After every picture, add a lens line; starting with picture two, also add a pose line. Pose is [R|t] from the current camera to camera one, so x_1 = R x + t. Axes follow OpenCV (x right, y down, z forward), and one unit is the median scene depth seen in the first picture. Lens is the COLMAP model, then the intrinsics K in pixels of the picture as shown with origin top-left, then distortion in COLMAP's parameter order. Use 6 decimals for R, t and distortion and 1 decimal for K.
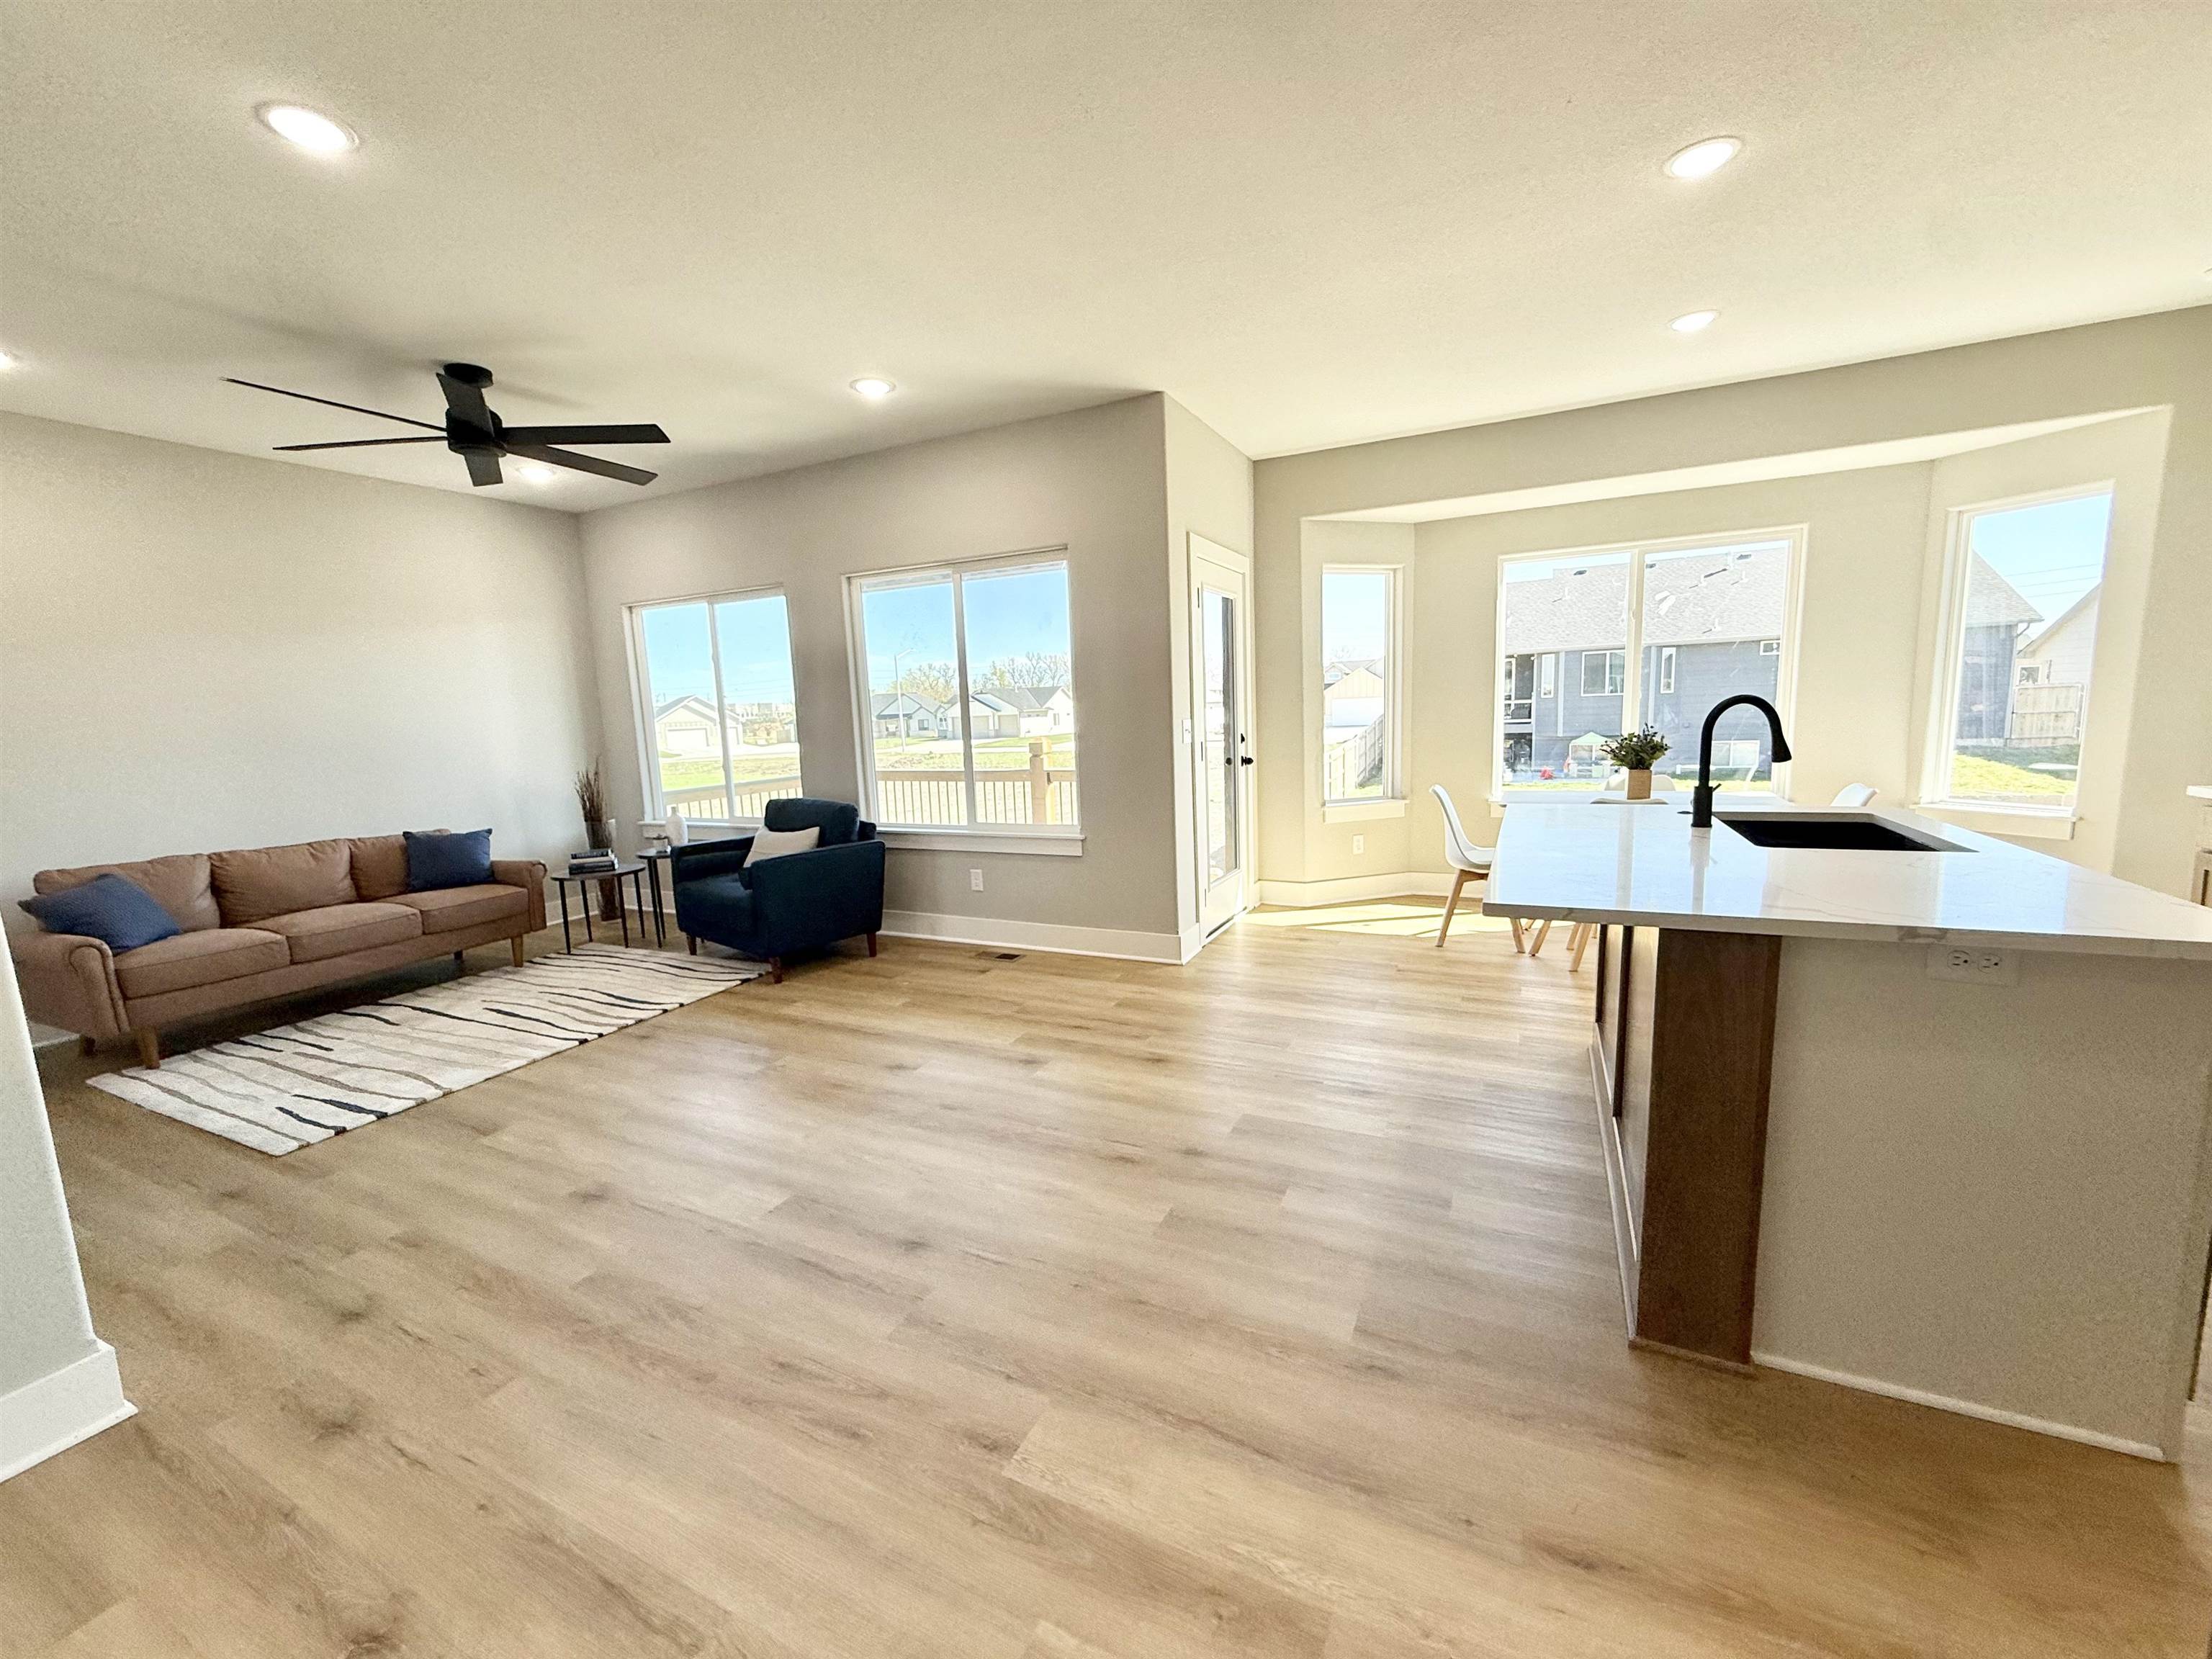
lens RADIAL K [[882.0, 0, 1093.3], [0, 882.0, 831.6], [0, 0, 1]] dist [-0.000700, -0.000075]
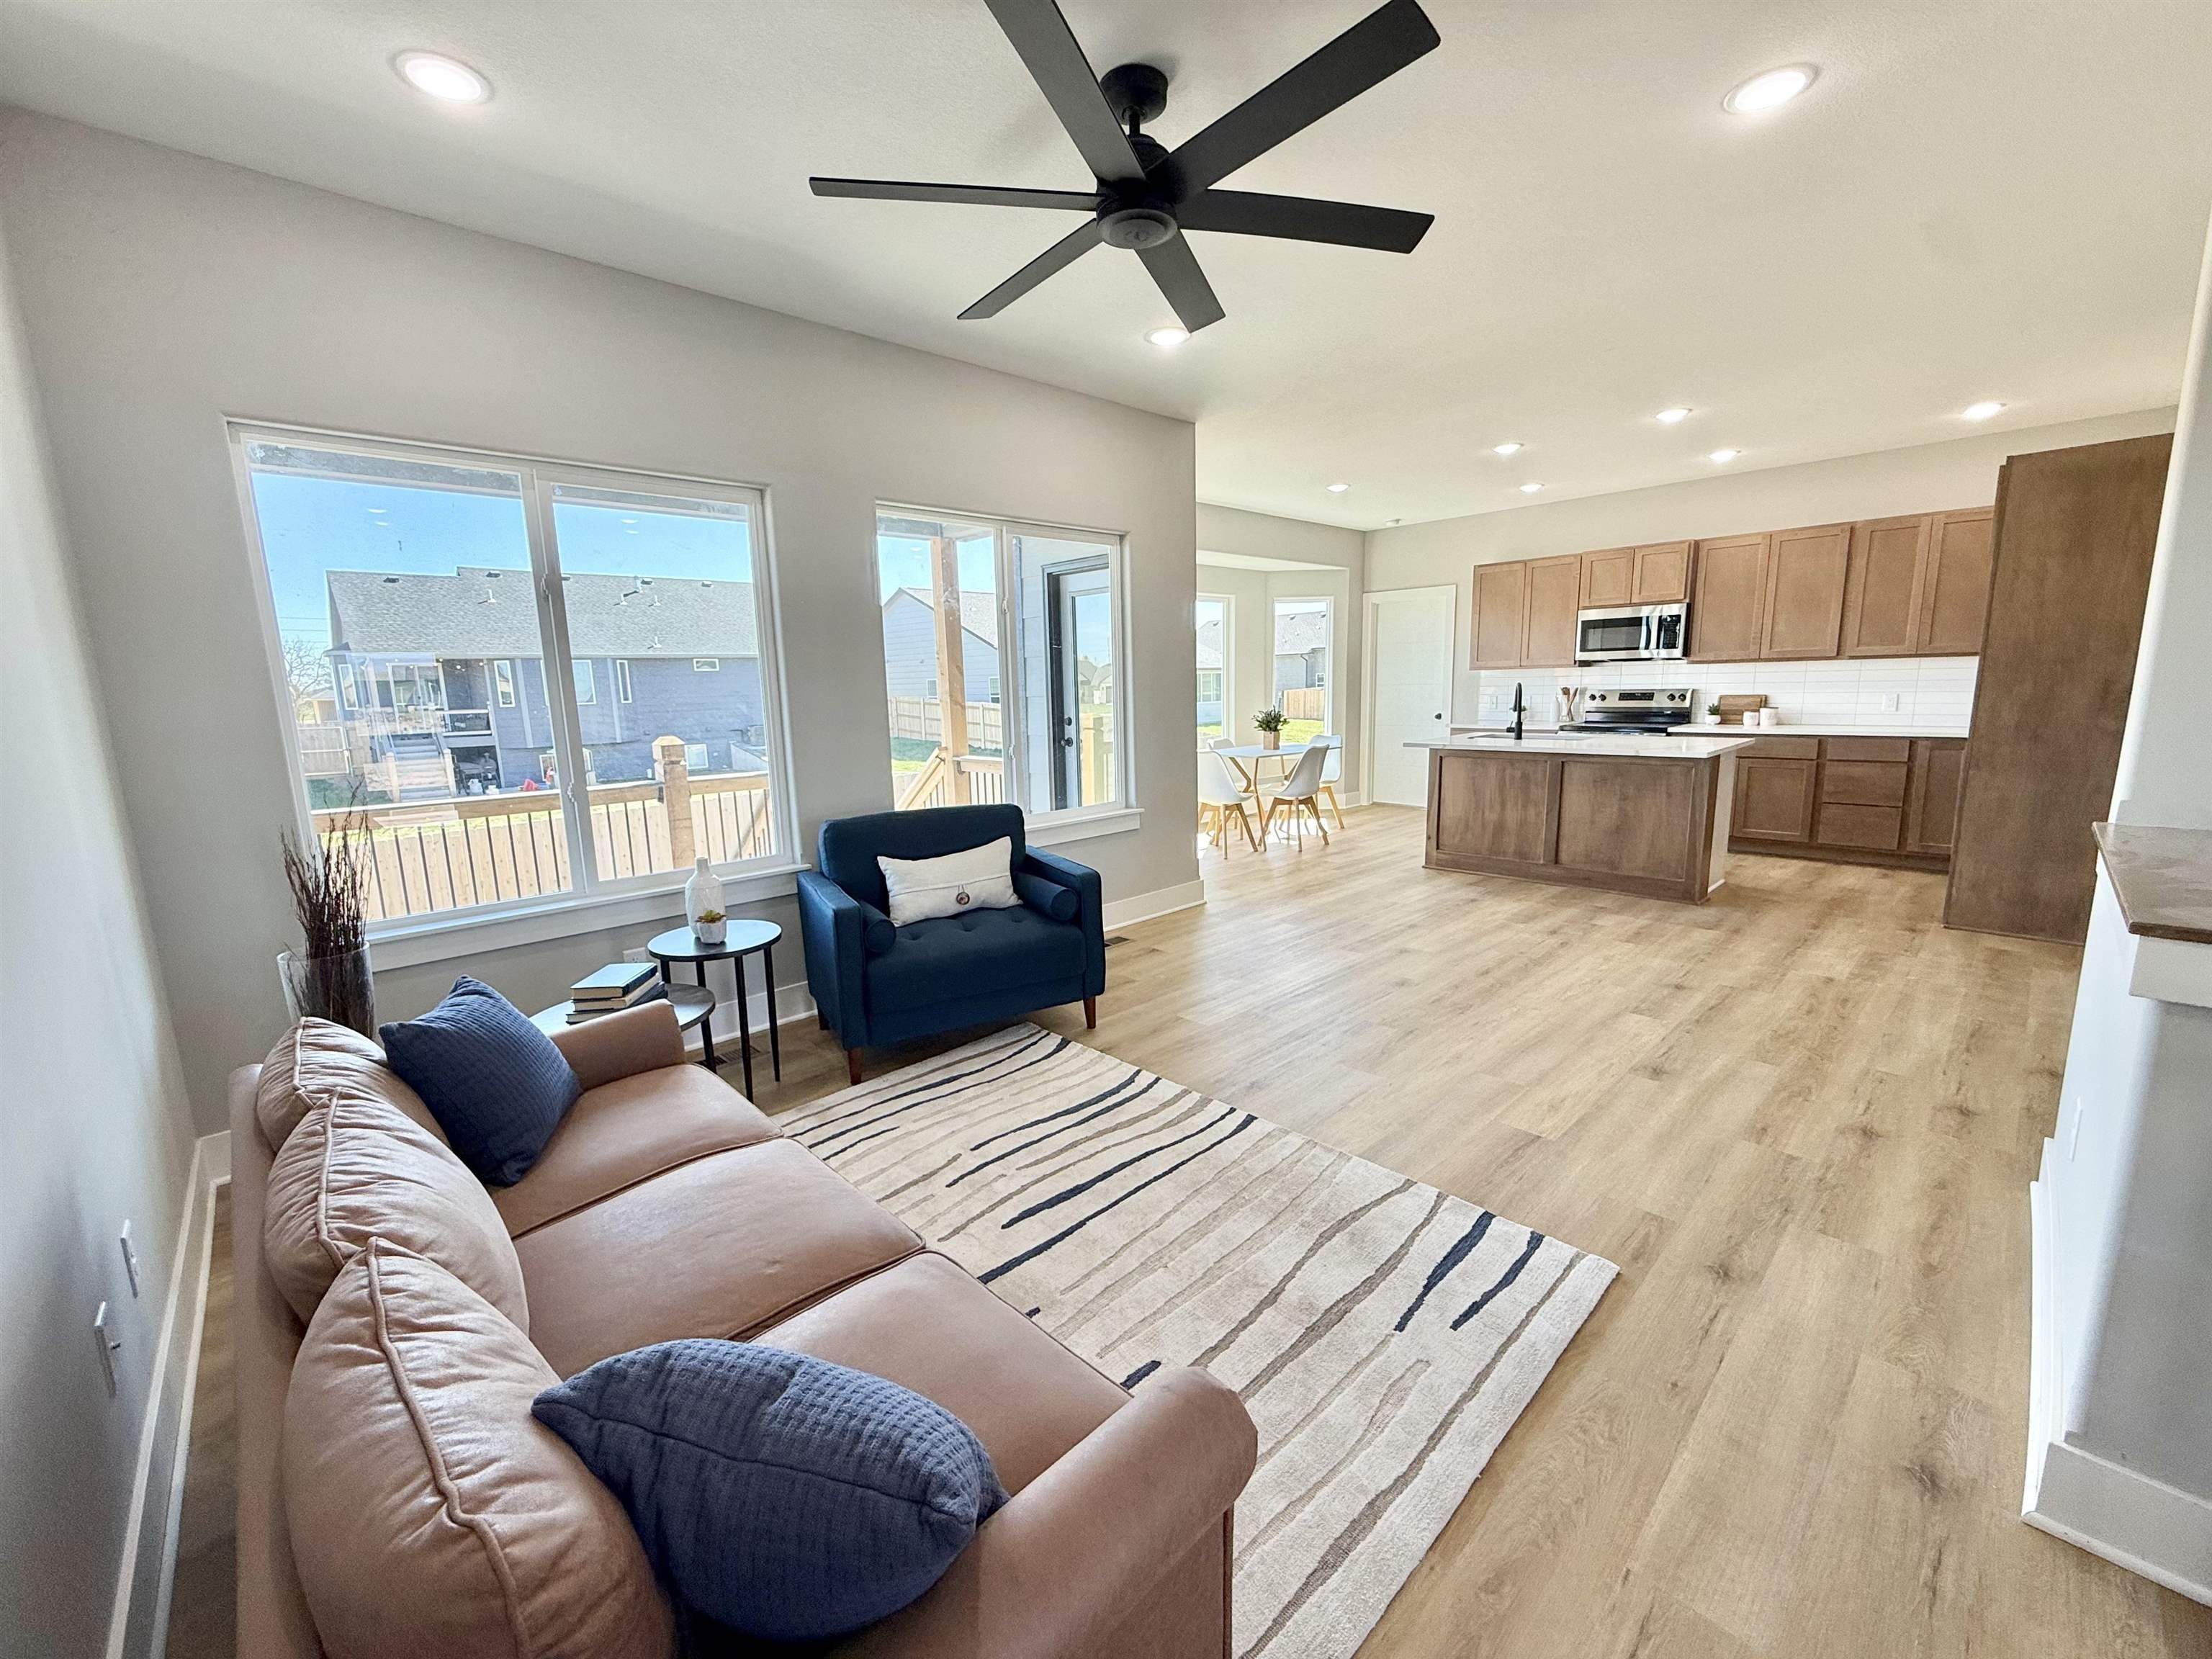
lens RADIAL K [[882.0, 0, 1101.2], [0, 882.0, 831.3], [0, 0, 1]] dist [-0.000700, -0.000075]
pose [[0.351081, -0.127943, 0.927563, -1.502755], [0.143085, 0.986317, 0.081890, -0.092136], [-0.925348, 0.103970, 0.364584, 0.967041]]
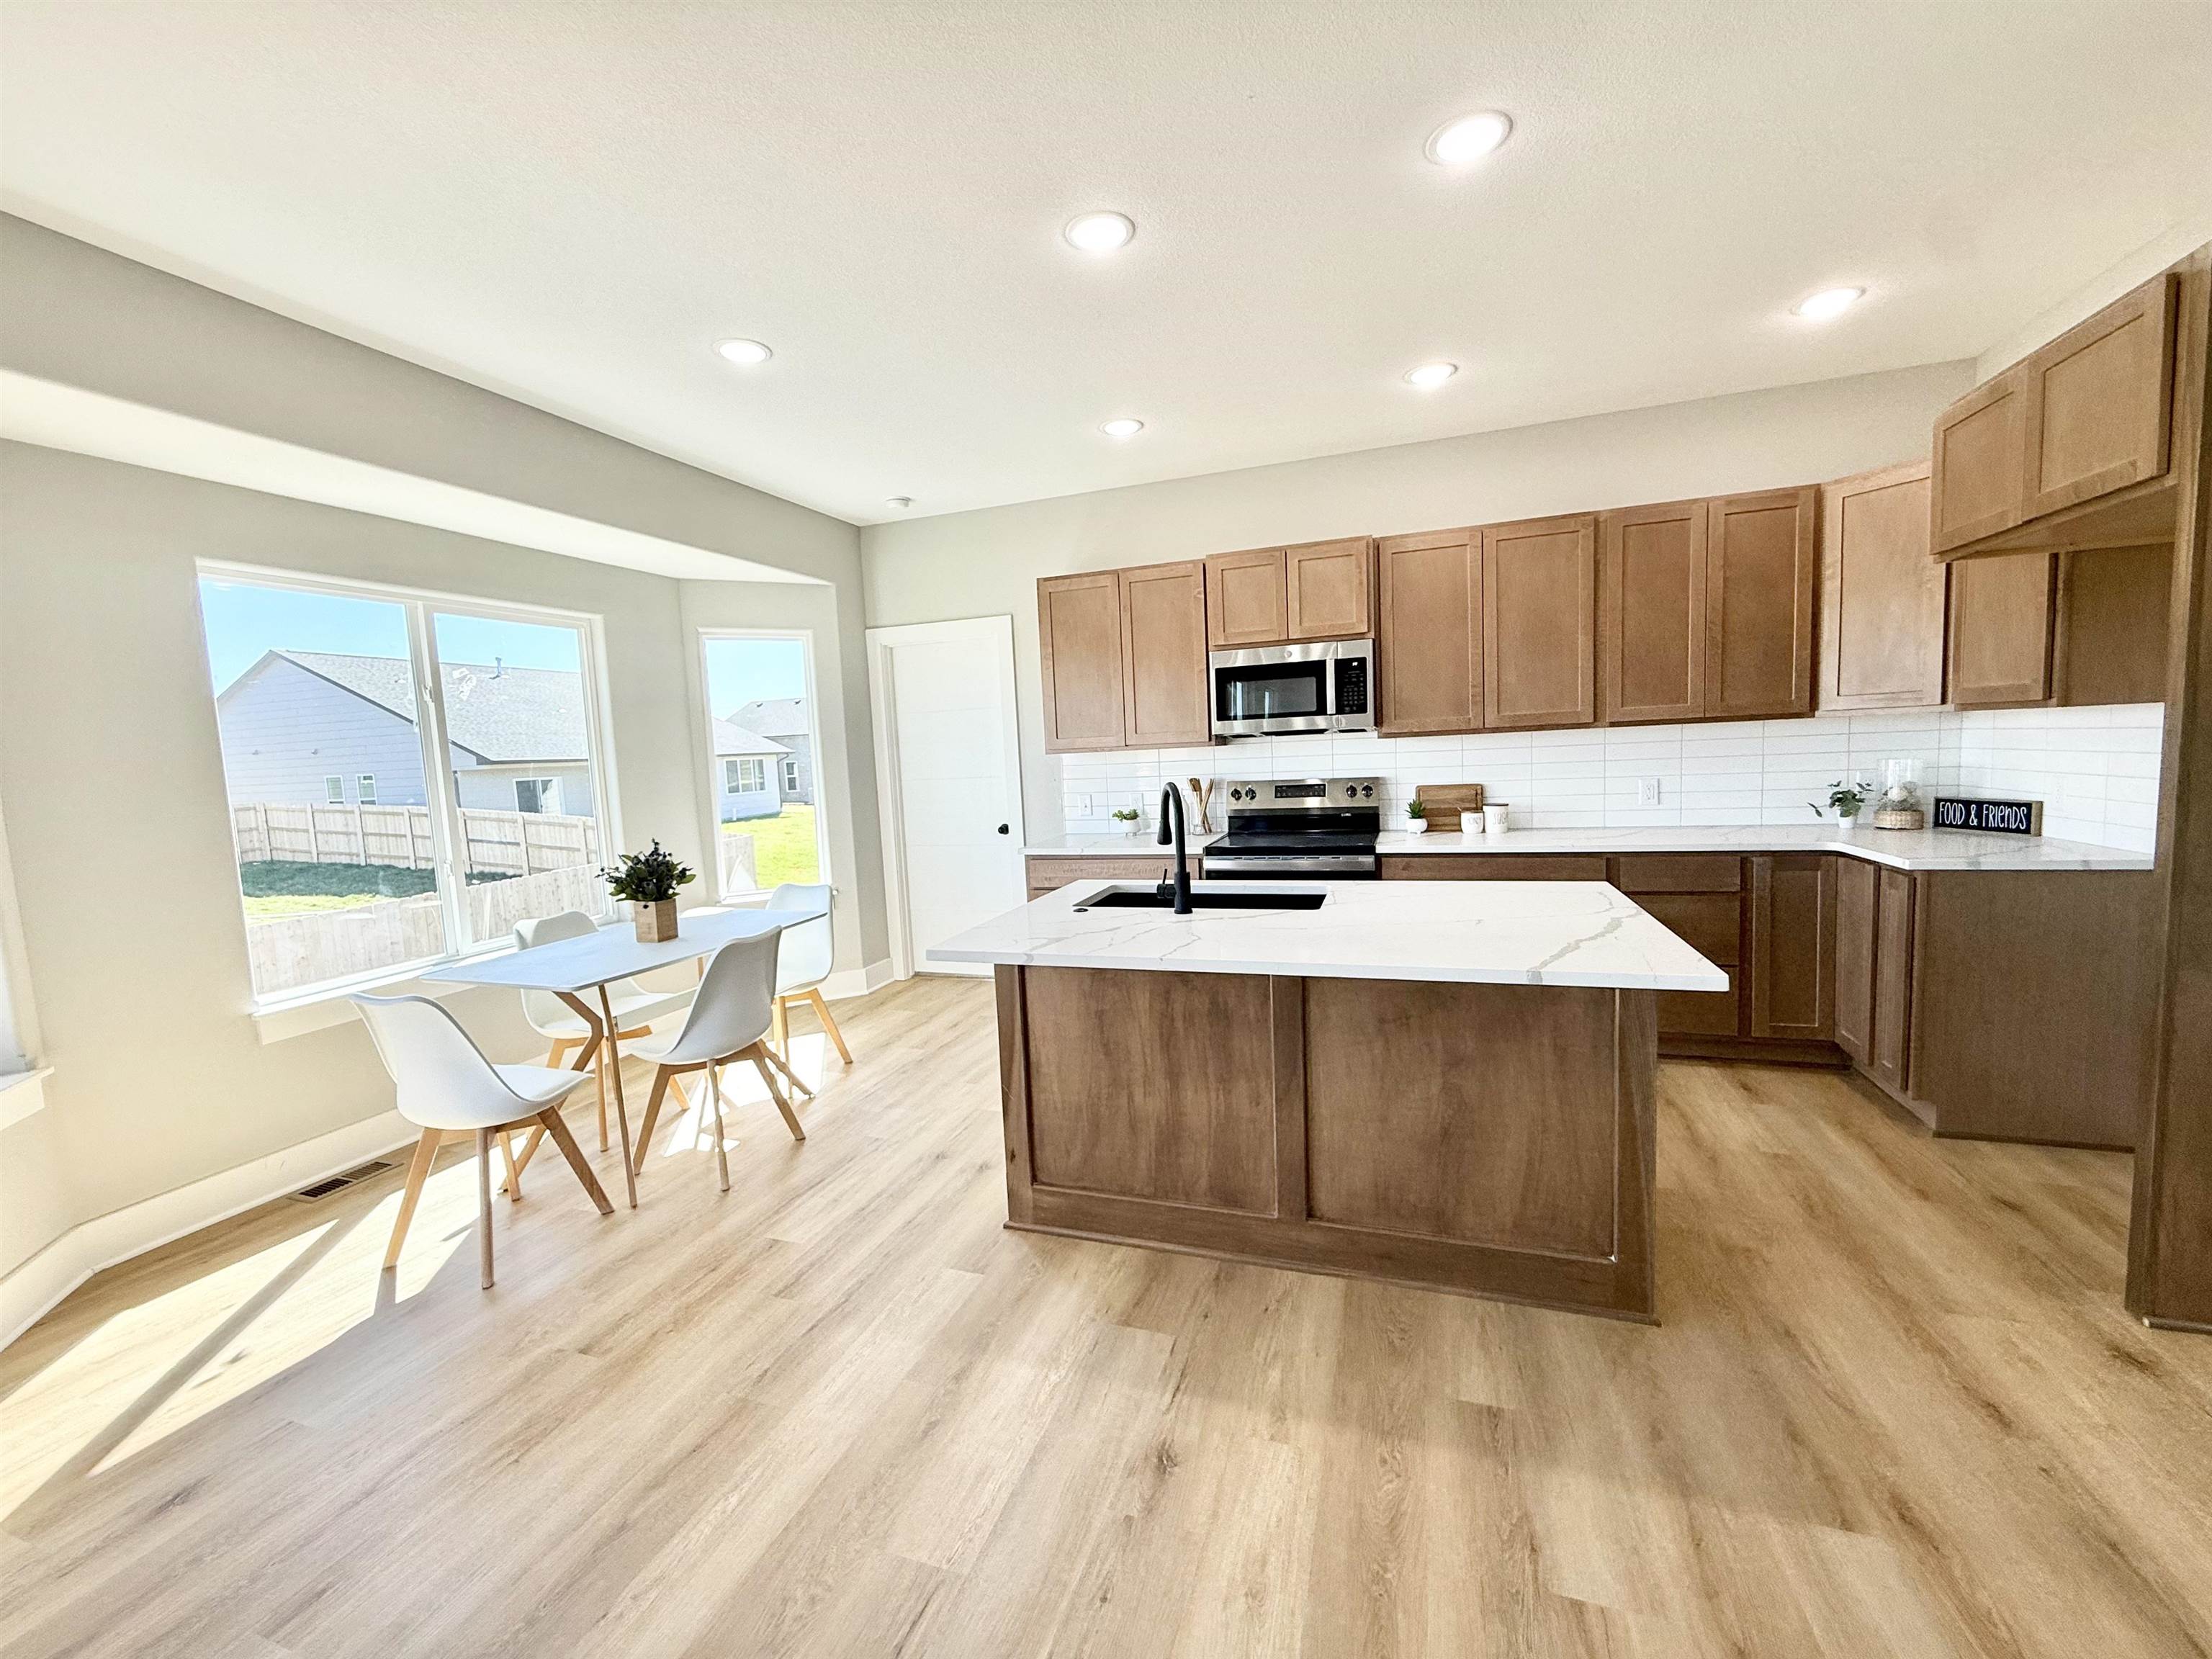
lens RADIAL K [[882.0, 0, 1101.5], [0, 882.0, 833.7], [0, 0, 1]] dist [-0.000700, -0.000075]
pose [[-0.117901, -0.052733, 0.991624, -0.228166], [0.190028, 0.978936, 0.074652, -0.150859], [-0.974674, 0.197238, -0.105397, 0.955977]]
